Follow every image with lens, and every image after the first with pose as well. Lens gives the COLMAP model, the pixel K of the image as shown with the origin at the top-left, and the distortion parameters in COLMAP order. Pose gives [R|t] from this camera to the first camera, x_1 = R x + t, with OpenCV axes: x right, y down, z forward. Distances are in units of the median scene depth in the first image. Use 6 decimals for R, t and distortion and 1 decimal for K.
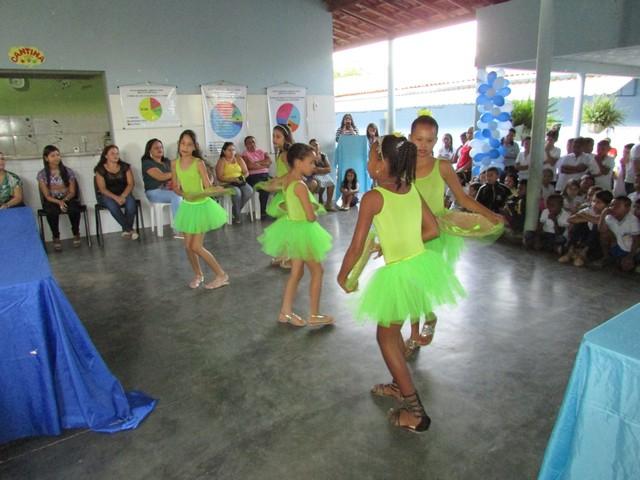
lens RADIAL K [[451.3, 0, 320.0], [0, 451.3, 240.0], [0, 0, 1]] dist [-0.030723, 0.001173]
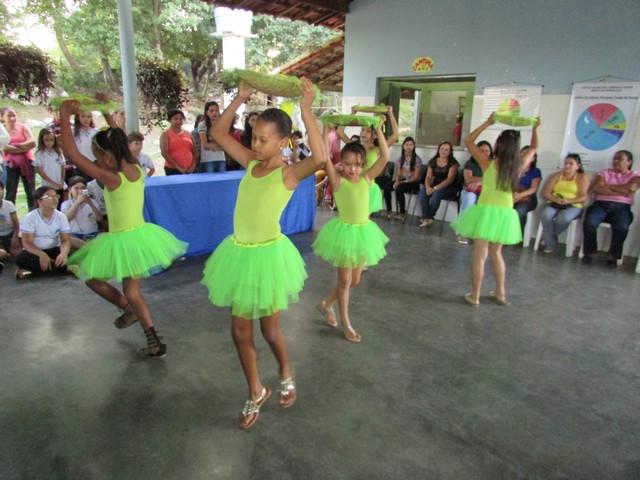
lens RADIAL K [[455.3, 0, 320.0], [0, 455.3, 240.0], [0, 0, 1]] dist [-0.003668, 0.003214]
pose [[0.212365, 0.281299, -0.935827, 0.488124], [-0.288127, 0.933121, 0.215102, -0.114982], [0.933747, 0.223957, 0.279212, 0.377646]]
